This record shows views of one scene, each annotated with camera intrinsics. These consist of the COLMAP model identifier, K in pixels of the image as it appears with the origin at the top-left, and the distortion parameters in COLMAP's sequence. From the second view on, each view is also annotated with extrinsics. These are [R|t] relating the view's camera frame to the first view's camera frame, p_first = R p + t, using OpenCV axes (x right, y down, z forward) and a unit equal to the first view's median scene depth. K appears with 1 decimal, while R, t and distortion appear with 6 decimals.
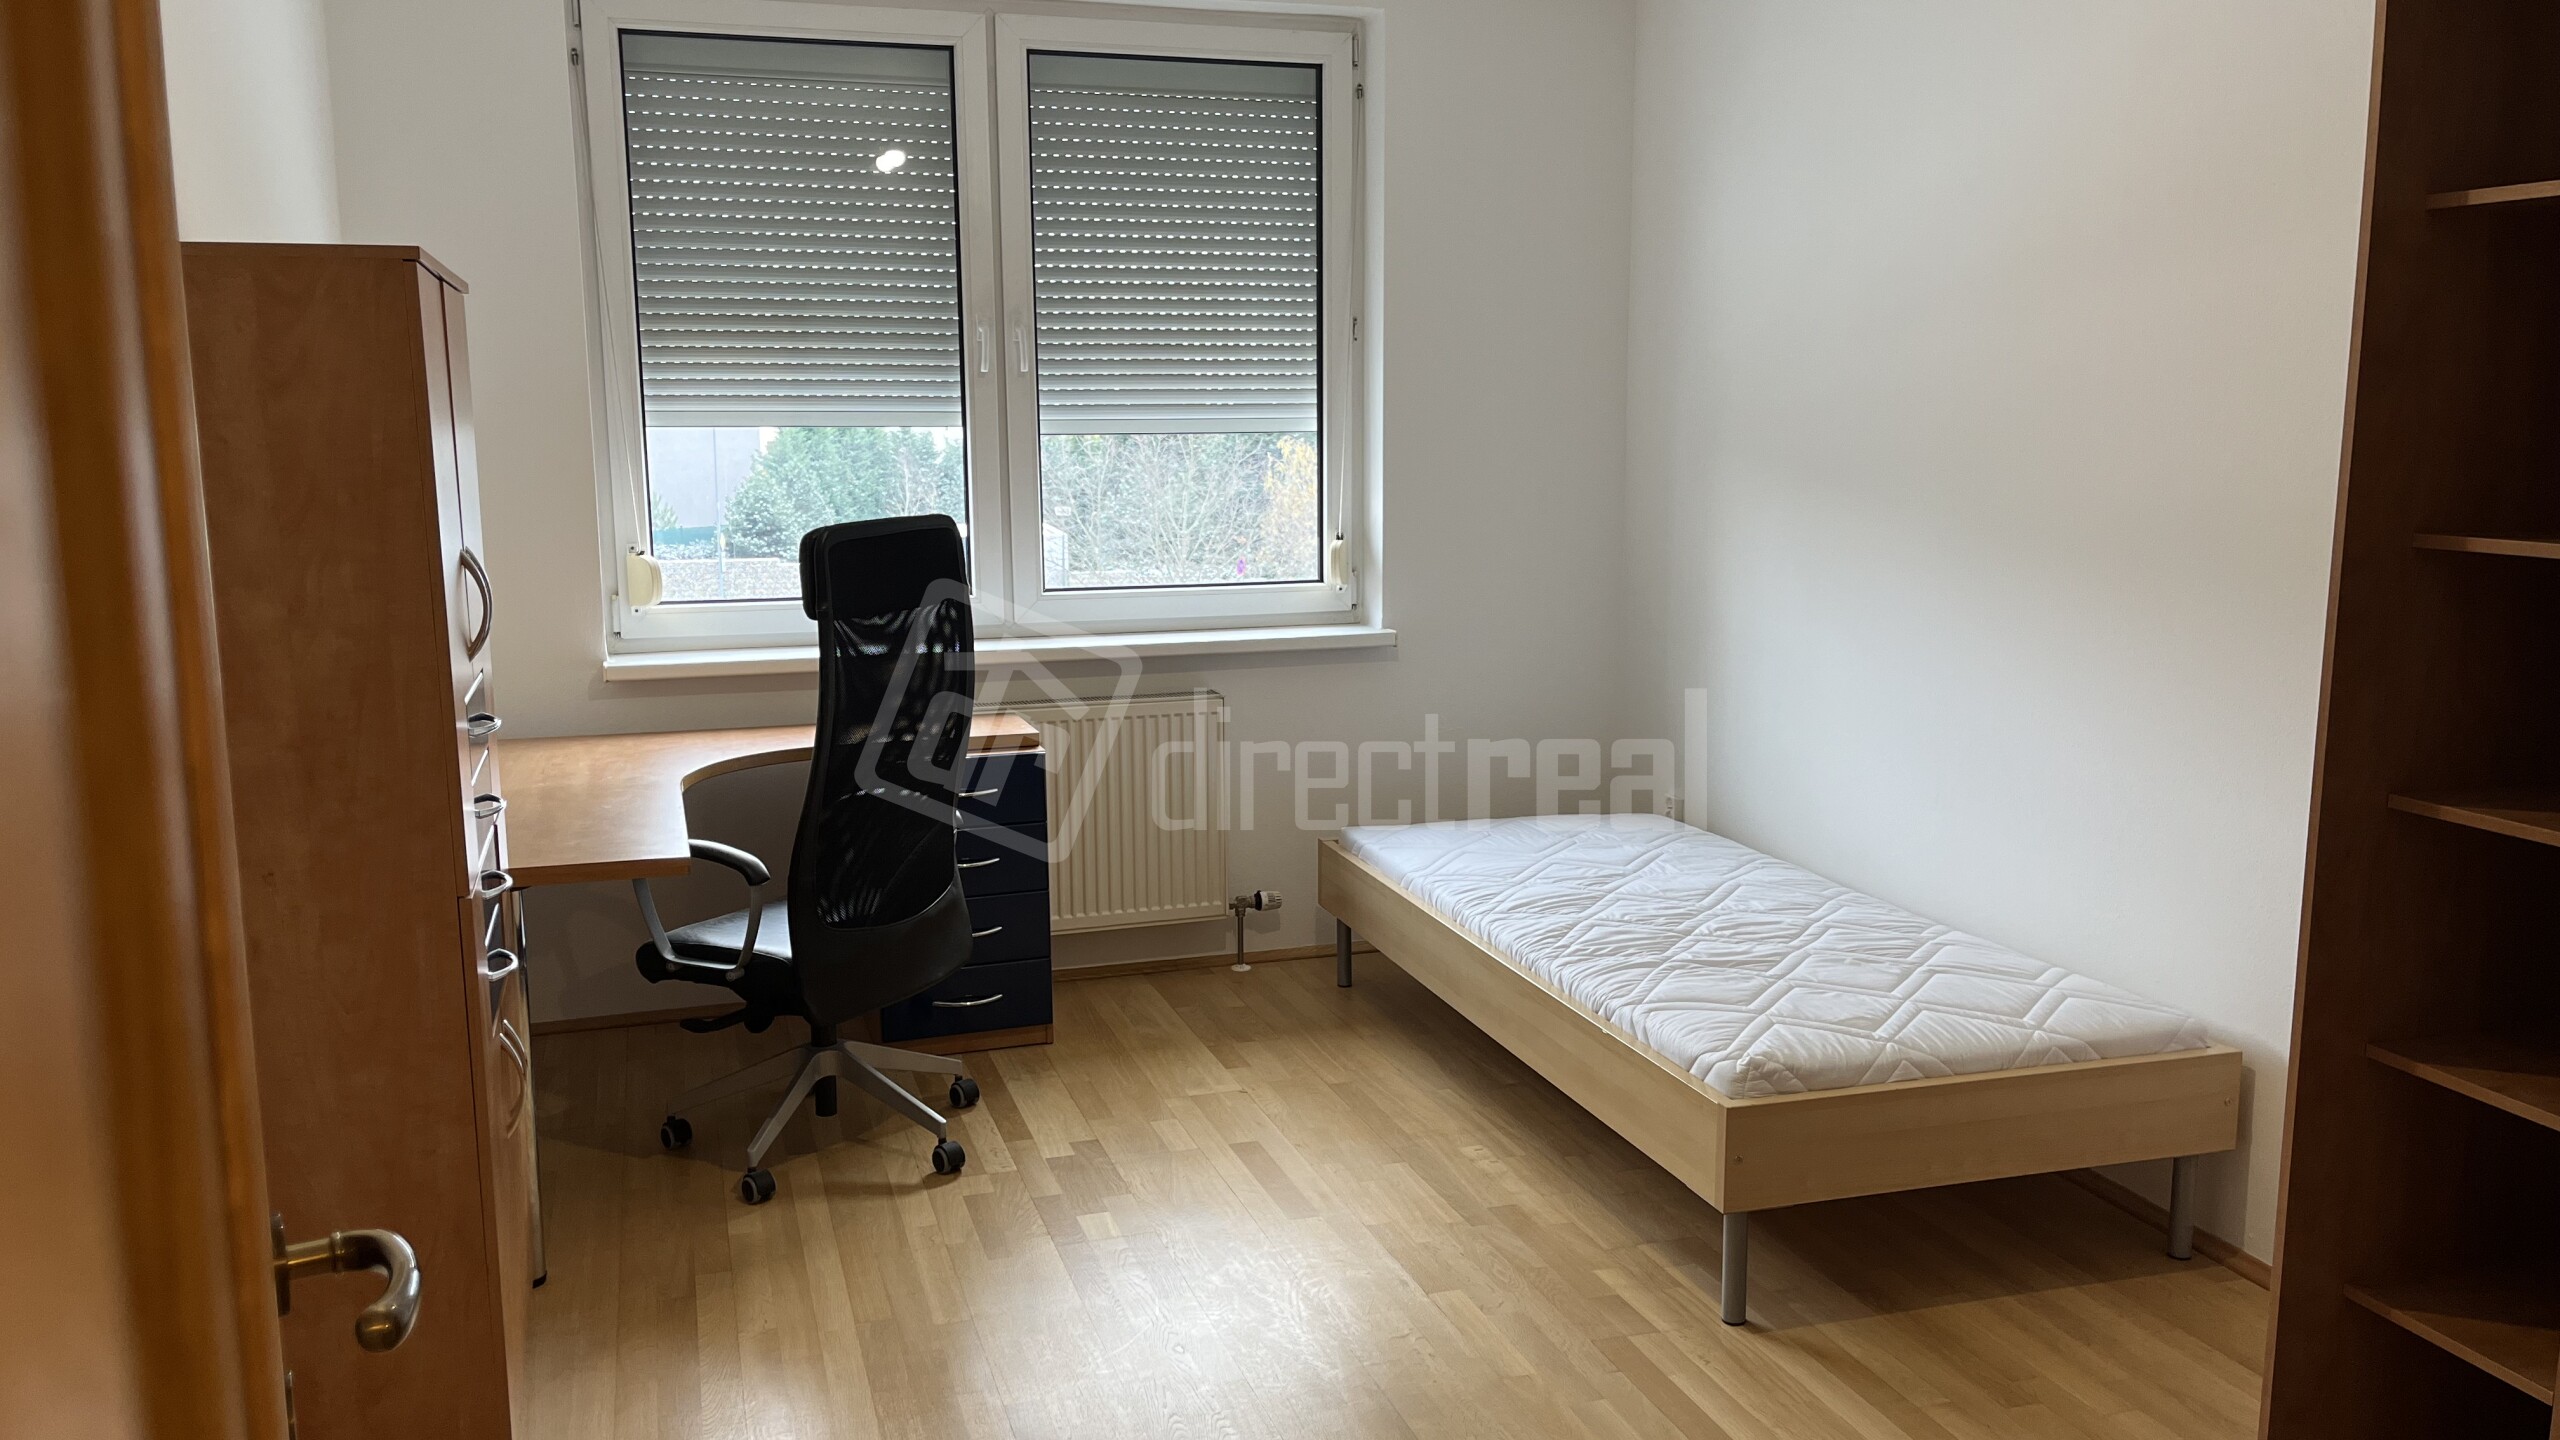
lens RADIAL K [[1936.3, 0, 1284.4], [0, 1936.3, 725.3], [0, 0, 1]] dist [0.082740, -0.111594]
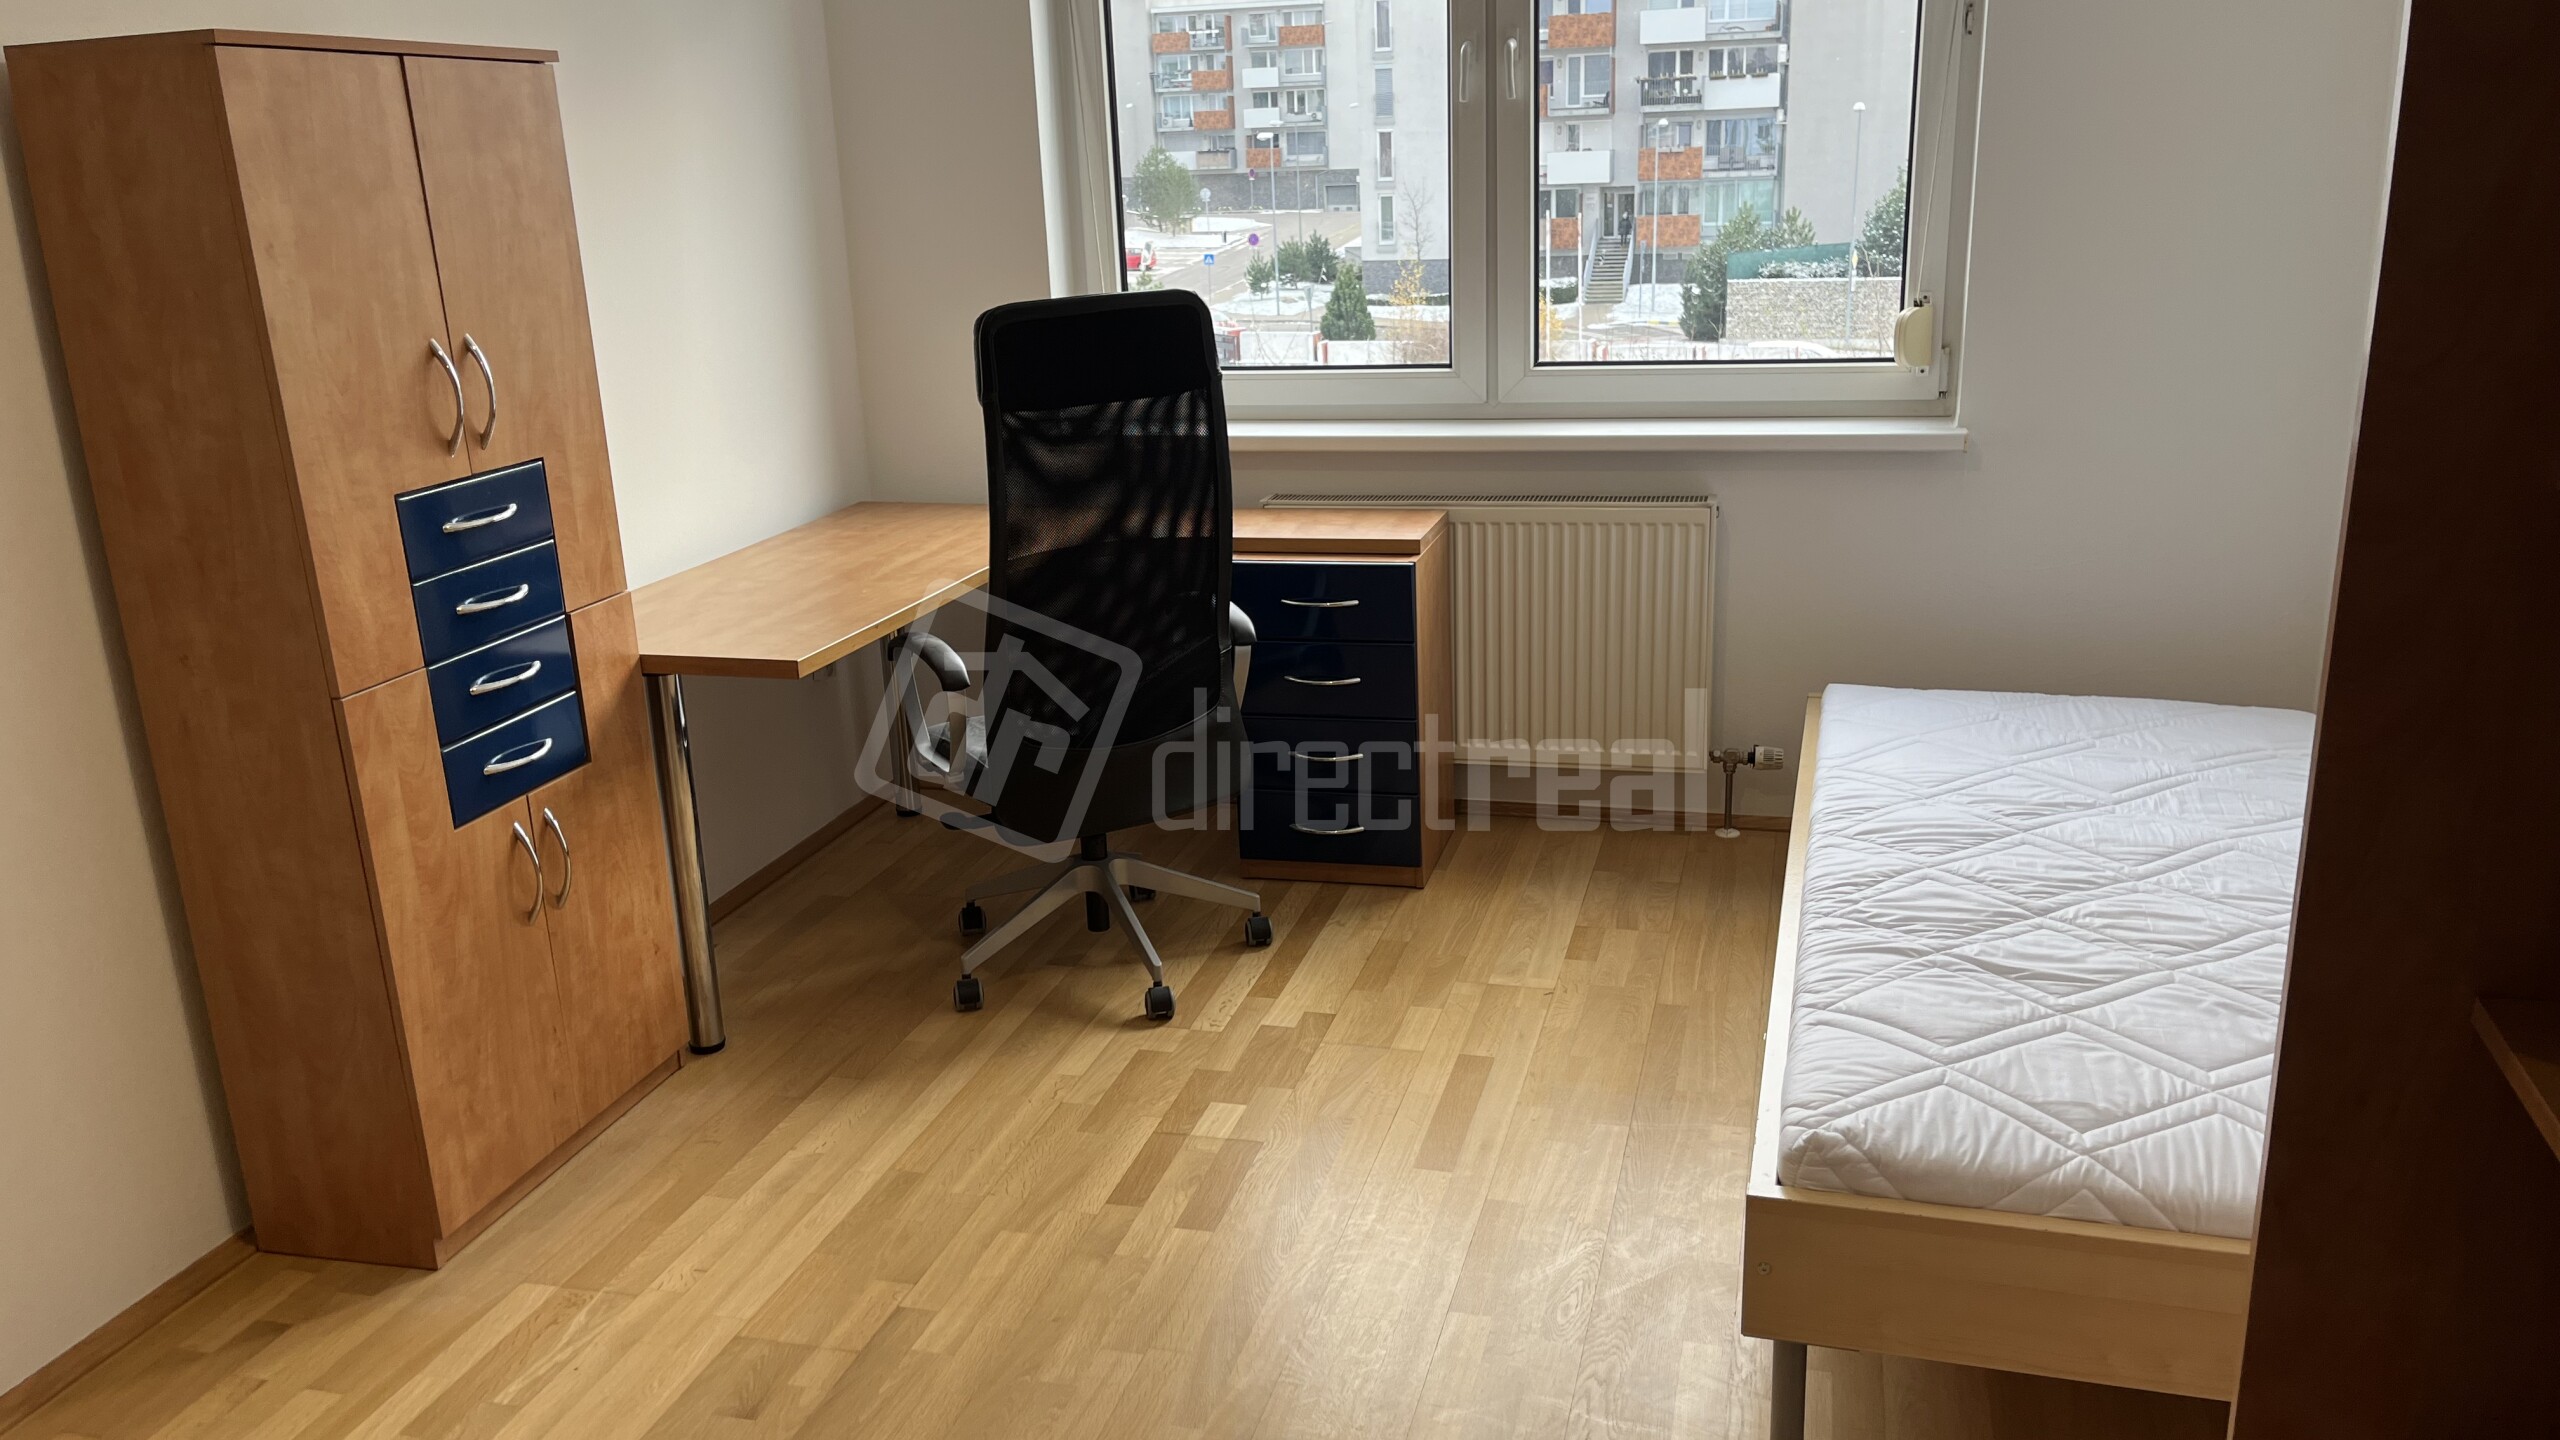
lens RADIAL K [[1942.5, 0, 1281.4], [0, 1942.5, 763.1], [0, 0, 1]] dist [0.044294, -0.123017]
pose [[0.836402, 0.142711, -0.529212, 0.344493], [-0.056285, 0.982768, 0.176064, -0.054523], [0.545219, -0.117473, 0.830022, 0.277012]]
